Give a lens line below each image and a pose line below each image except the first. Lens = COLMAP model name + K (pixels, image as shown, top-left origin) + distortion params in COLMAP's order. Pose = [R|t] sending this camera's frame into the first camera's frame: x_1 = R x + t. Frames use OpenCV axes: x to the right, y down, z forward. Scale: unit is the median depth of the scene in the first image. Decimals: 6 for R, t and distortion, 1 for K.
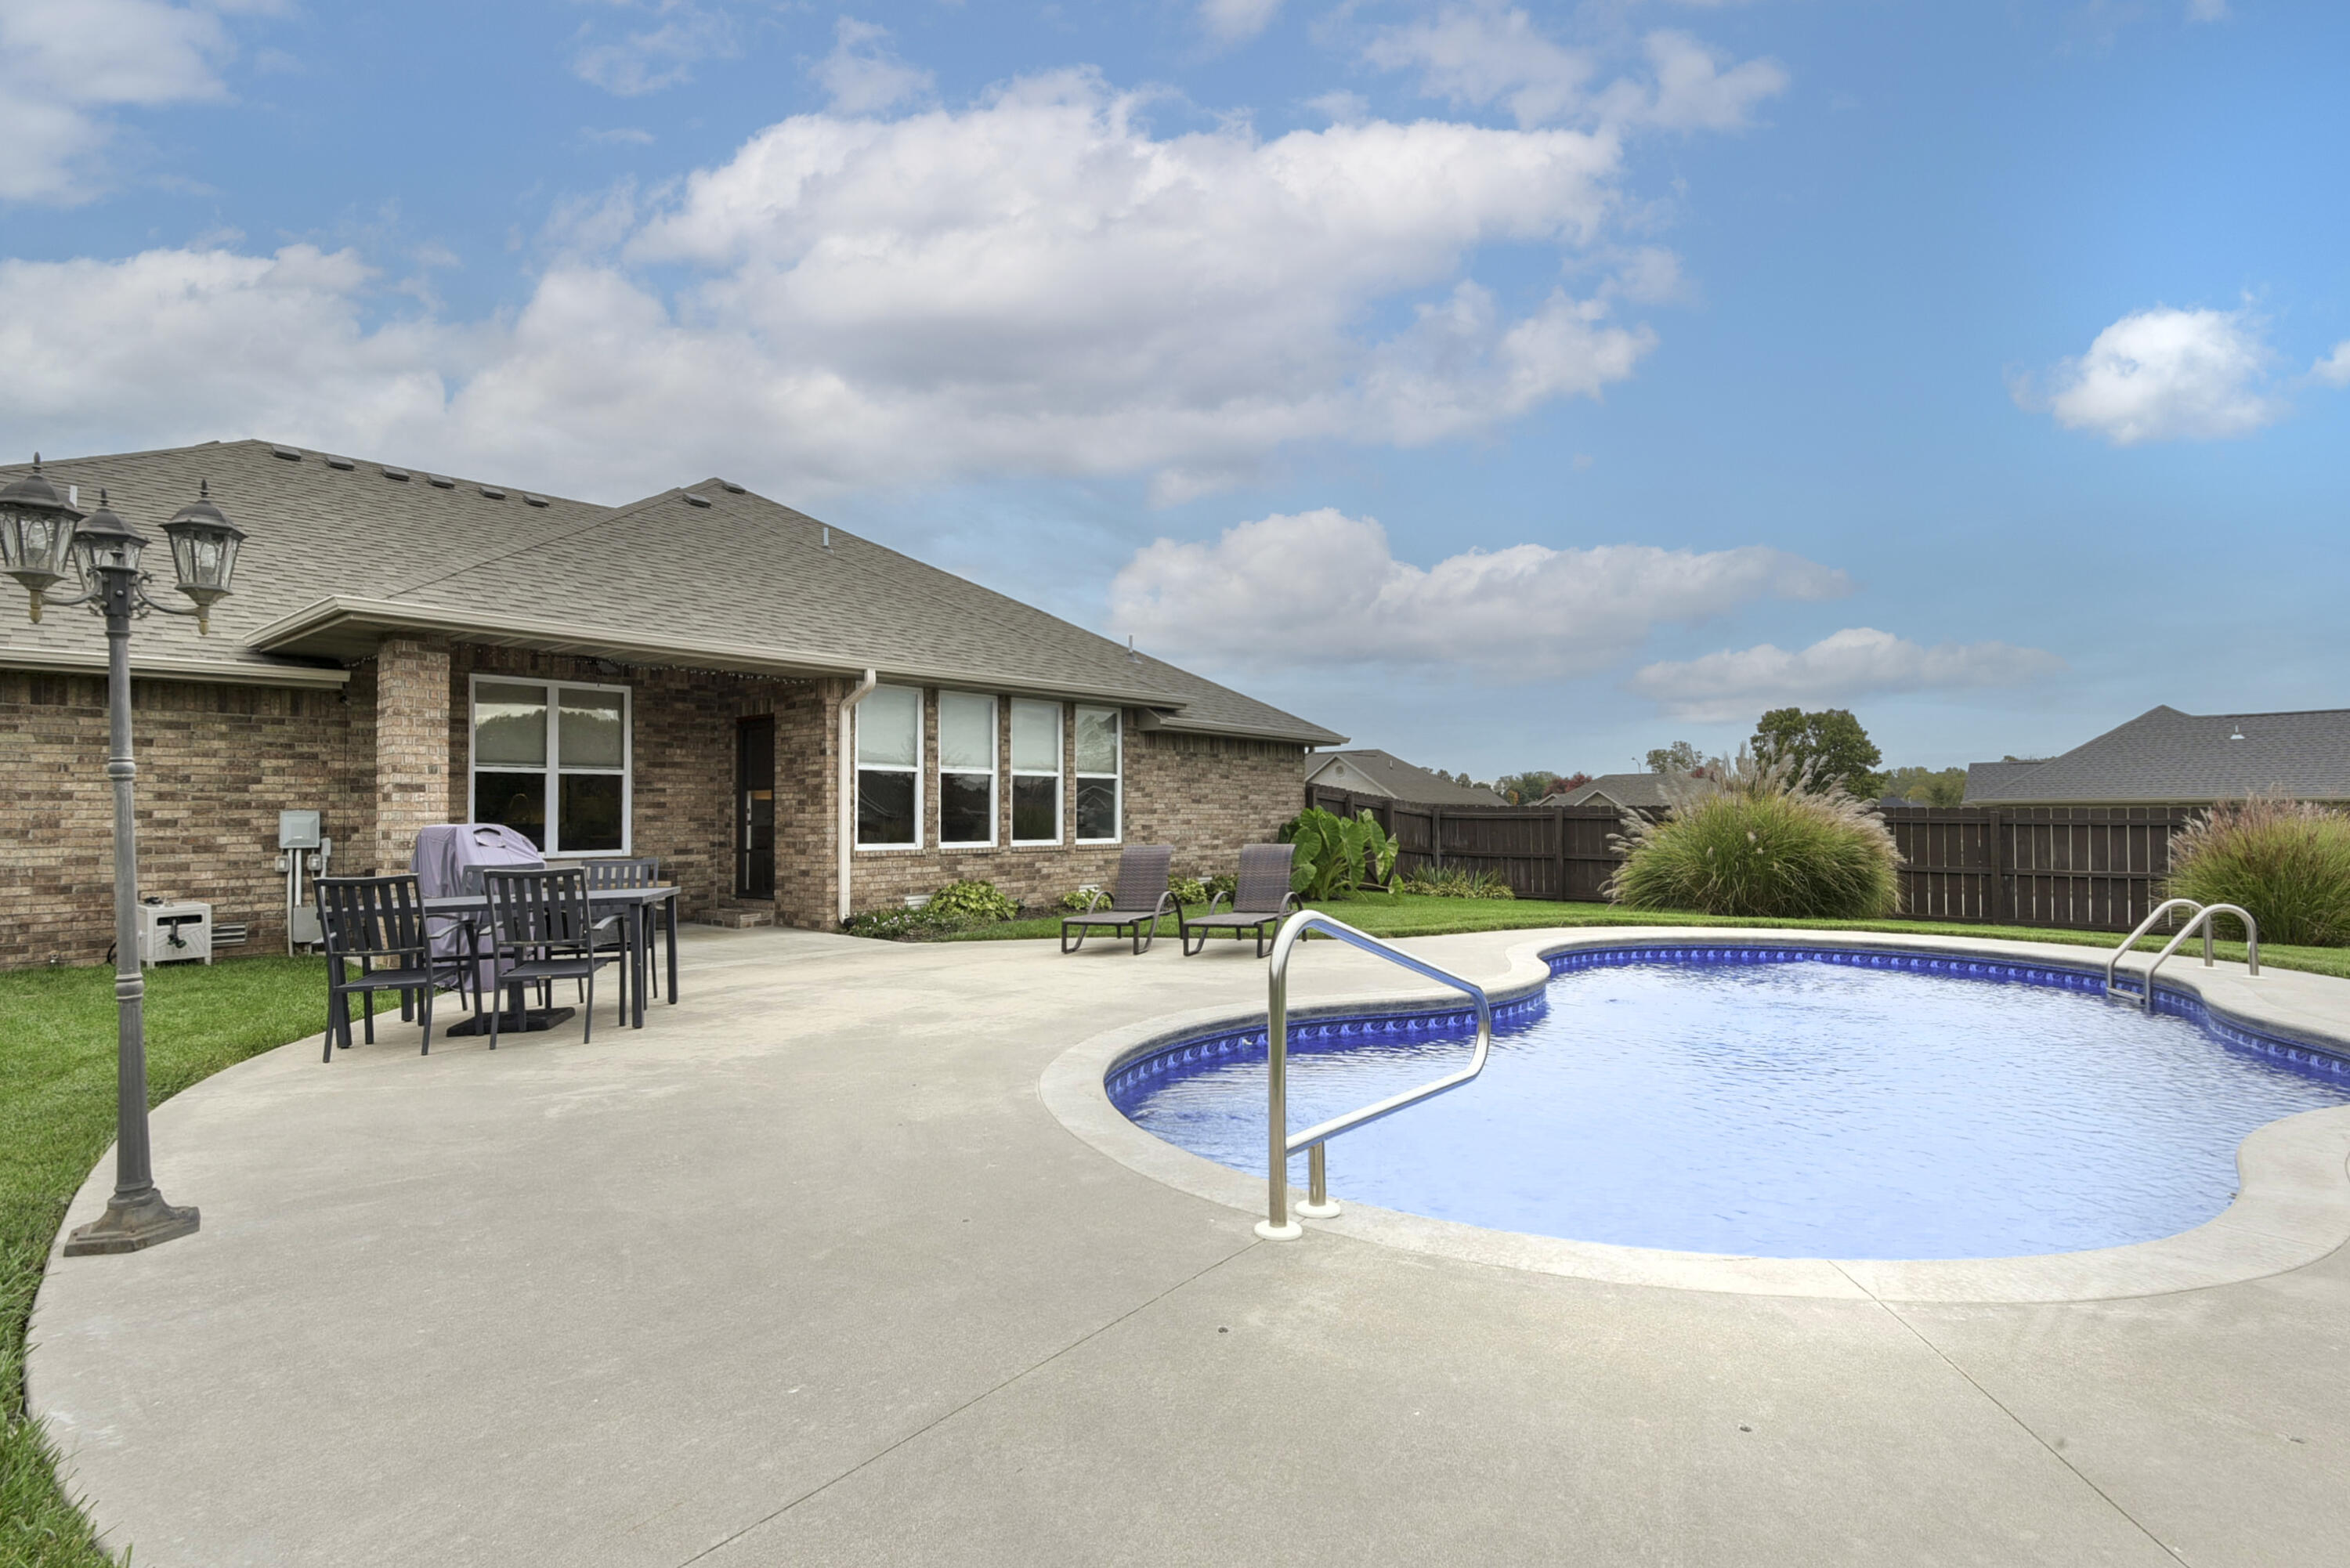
lens RADIAL K [[1109.8, 0, 1167.7], [0, 1109.8, 801.9], [0, 0, 1]] dist [-0.002491, -0.000364]
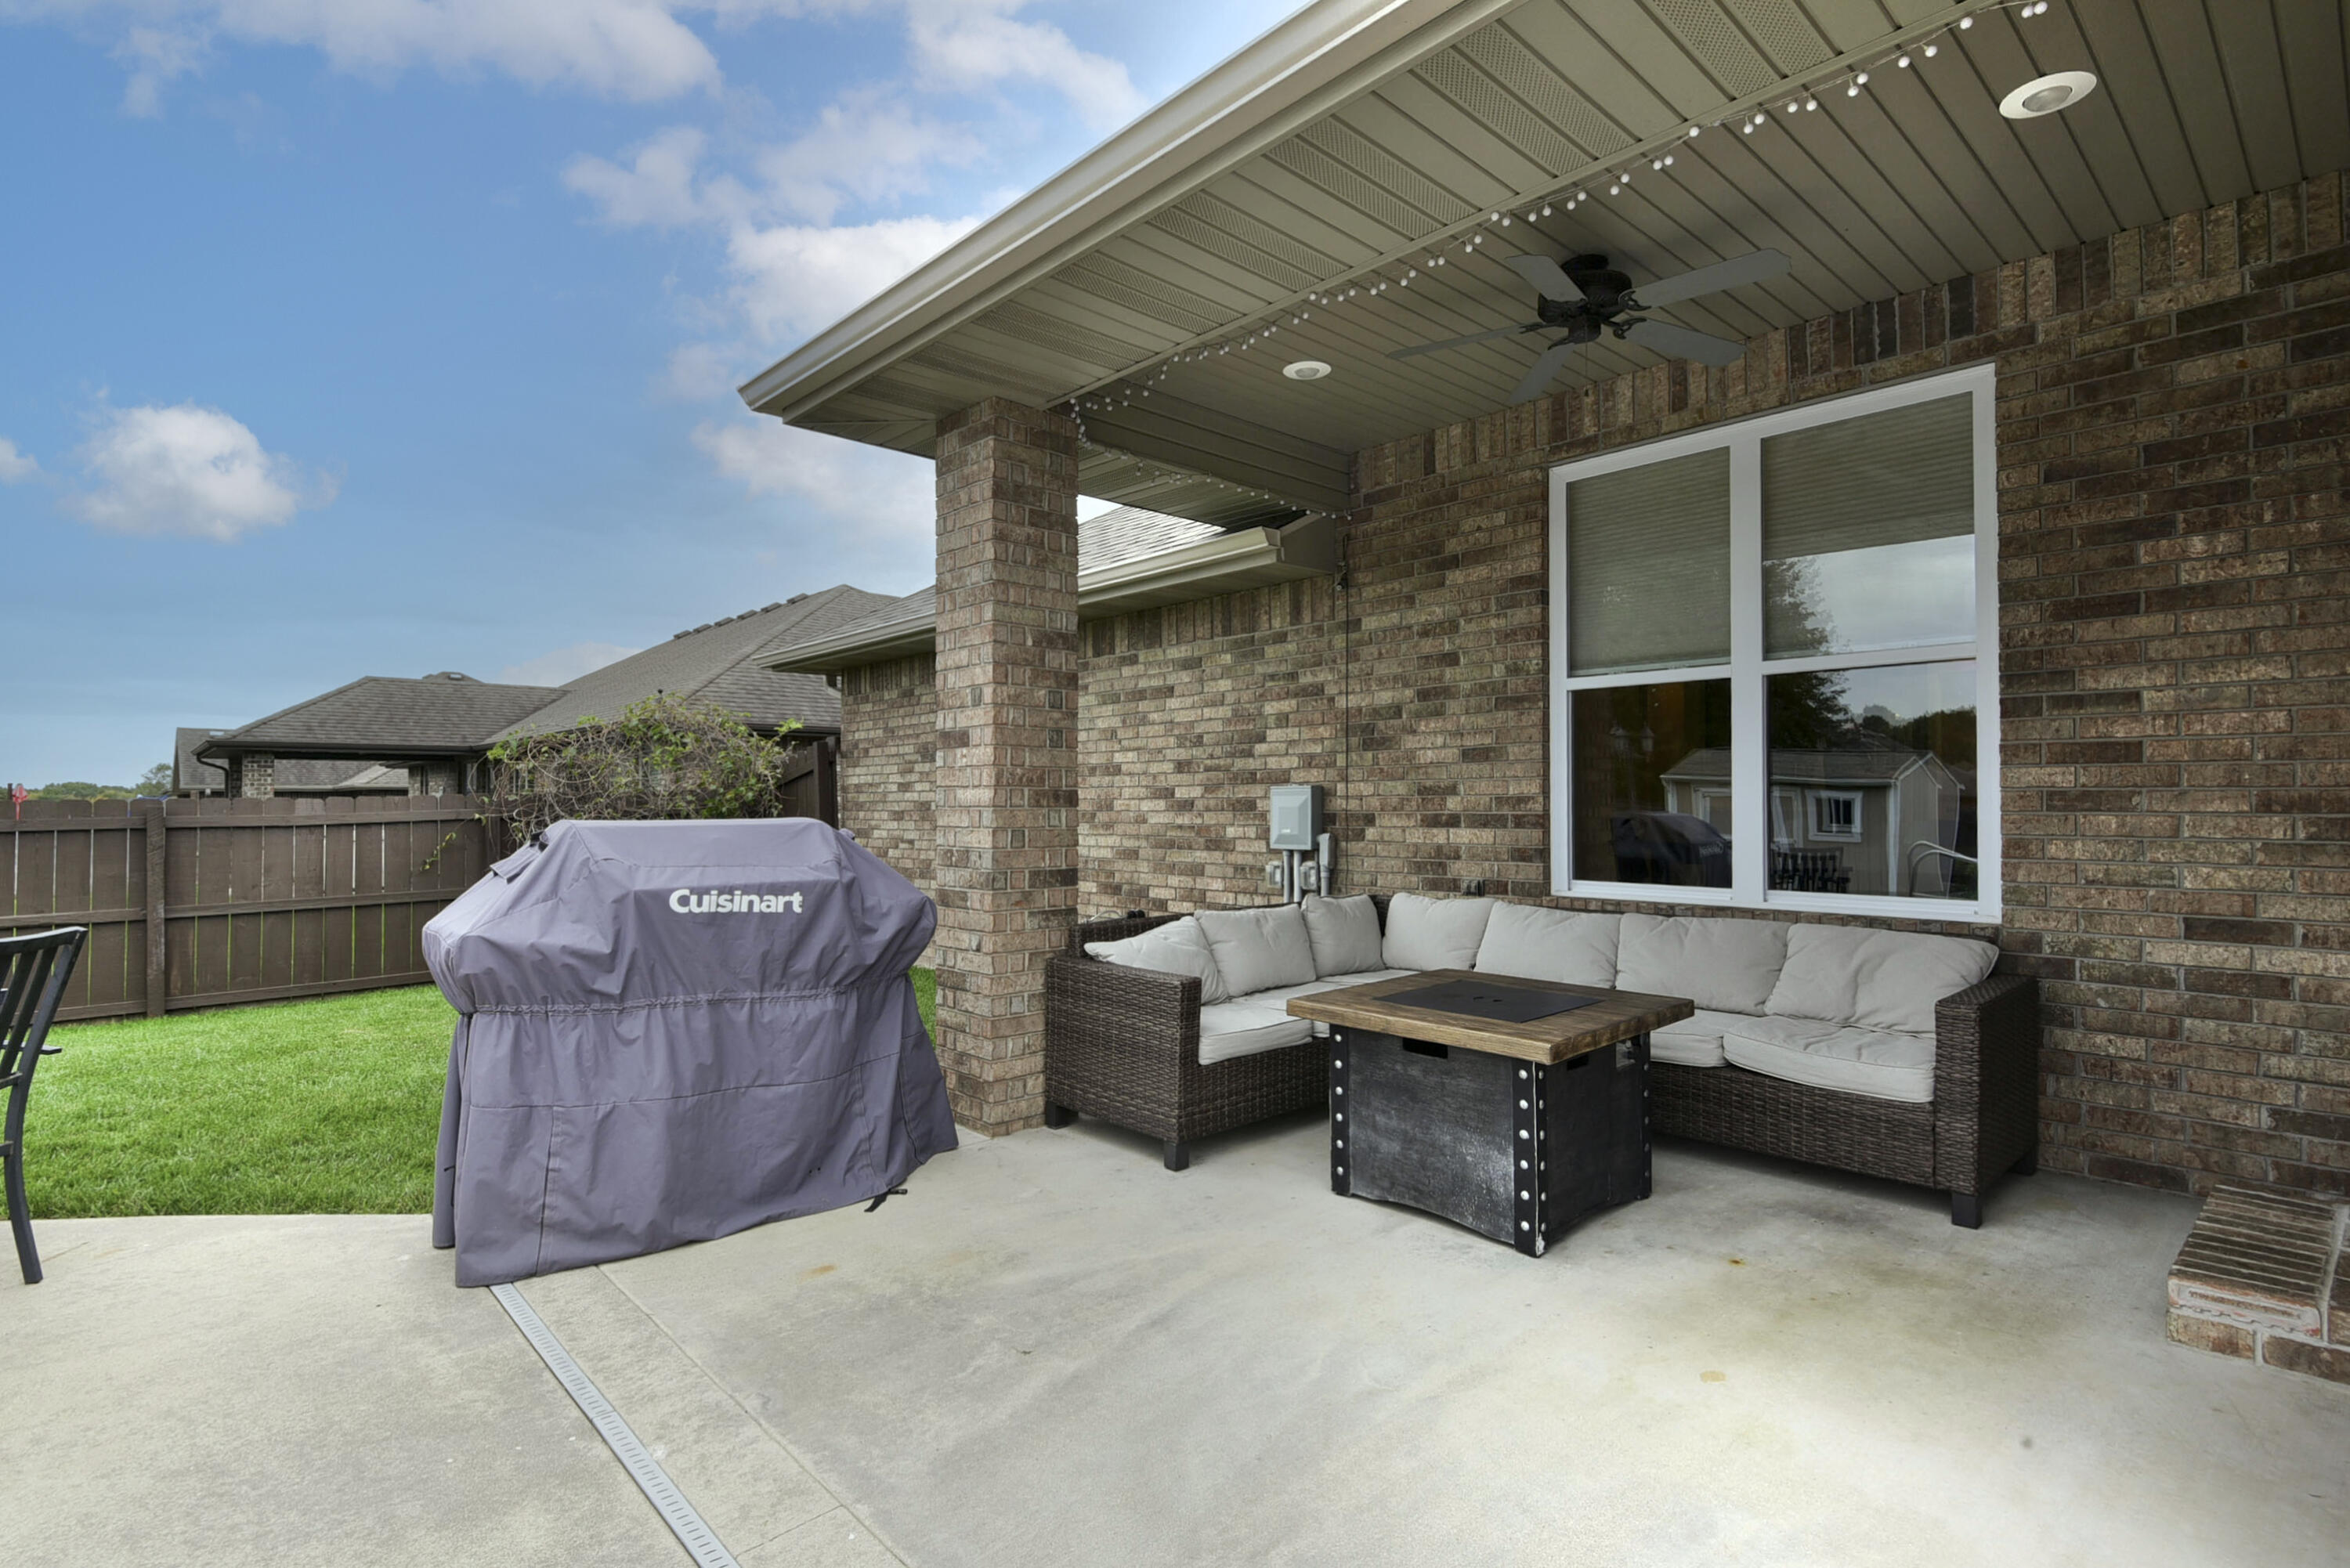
lens RADIAL K [[1143.5, 0, 1179.8], [0, 1143.5, 786.2], [0, 0, 1]] dist [0.023863, -0.012080]
pose [[-0.129579, -0.004894, -0.991557, -0.151980], [0.018625, 0.999799, -0.007369, 0.009889], [0.991394, -0.019423, -0.129462, 0.866401]]
